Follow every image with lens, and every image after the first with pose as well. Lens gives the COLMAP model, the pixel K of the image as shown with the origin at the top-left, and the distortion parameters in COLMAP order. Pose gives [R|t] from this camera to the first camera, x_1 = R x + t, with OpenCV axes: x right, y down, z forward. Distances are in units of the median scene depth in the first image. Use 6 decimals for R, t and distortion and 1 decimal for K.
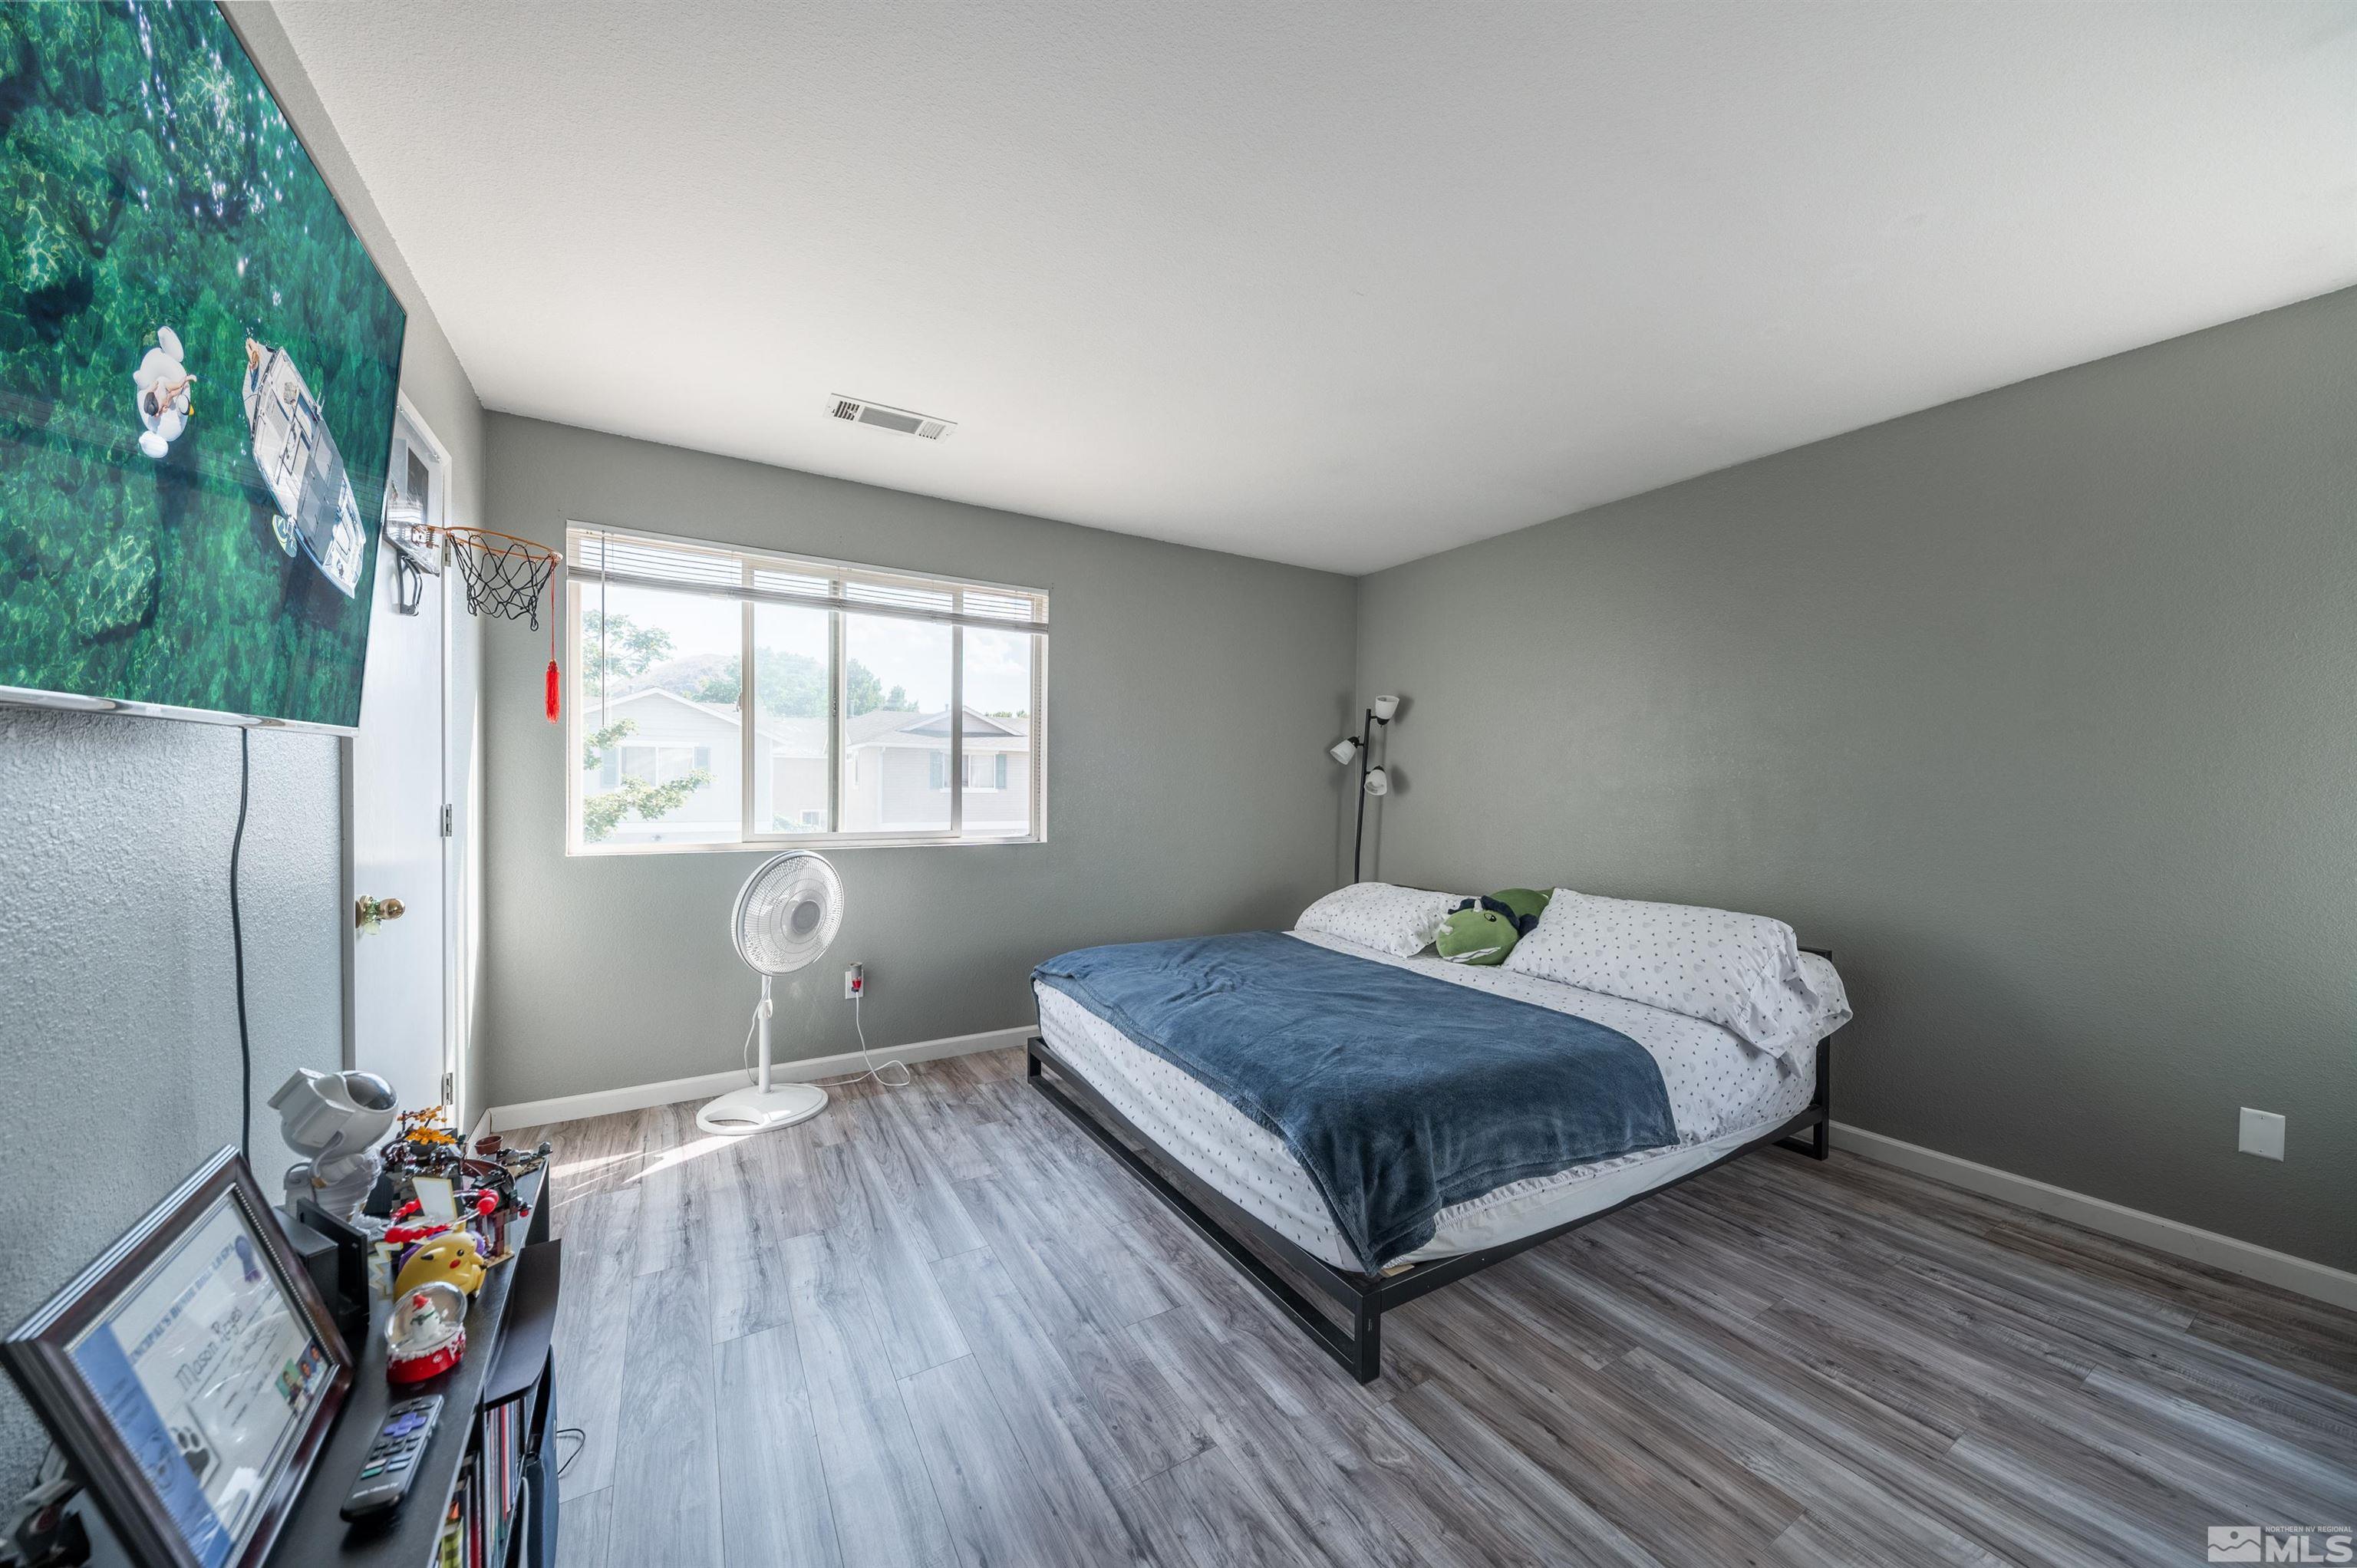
lens RADIAL K [[817.1, 0, 1176.7], [0, 817.1, 795.8], [0, 0, 1]] dist [0.012770, -0.007810]
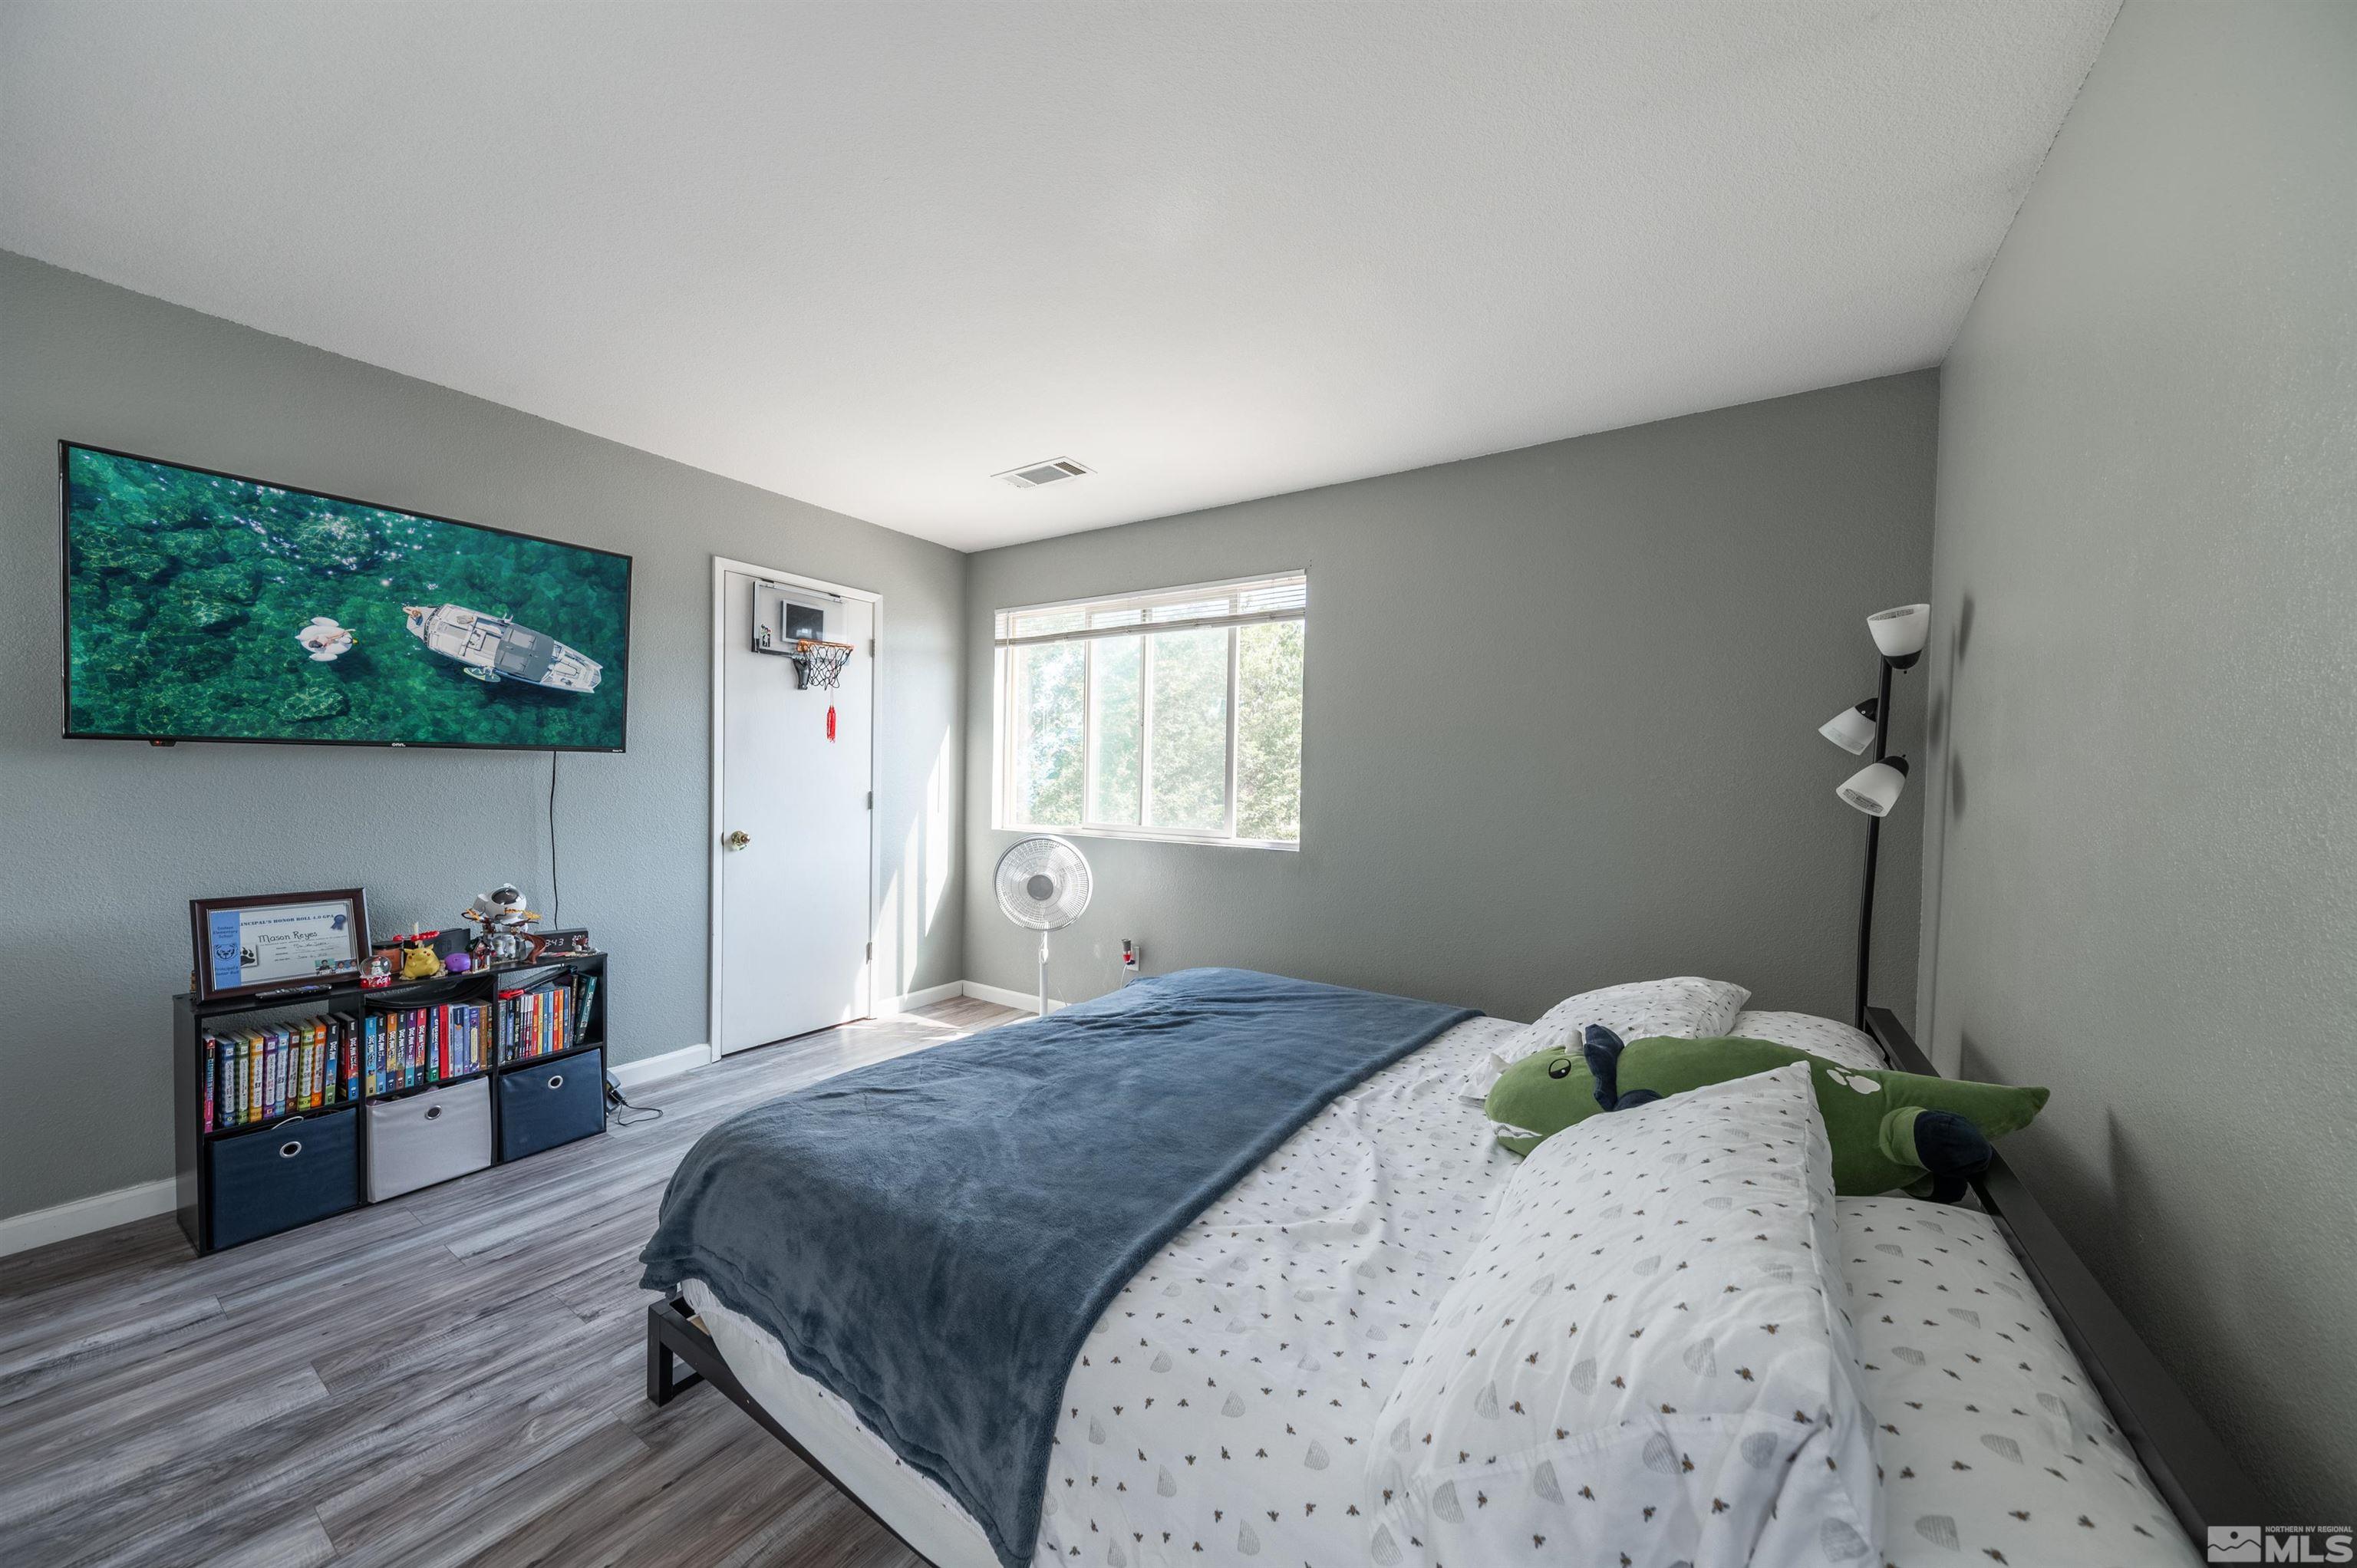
lens RADIAL K [[817.1, 0, 1176.7], [0, 817.1, 795.8], [0, 0, 1]] dist [0.012770, -0.007810]
pose [[0.429169, 0.016406, -0.903075, 0.782433], [-0.030263, 0.999535, 0.003777, -0.003790], [0.902717, 0.025709, 0.429466, 0.654594]]
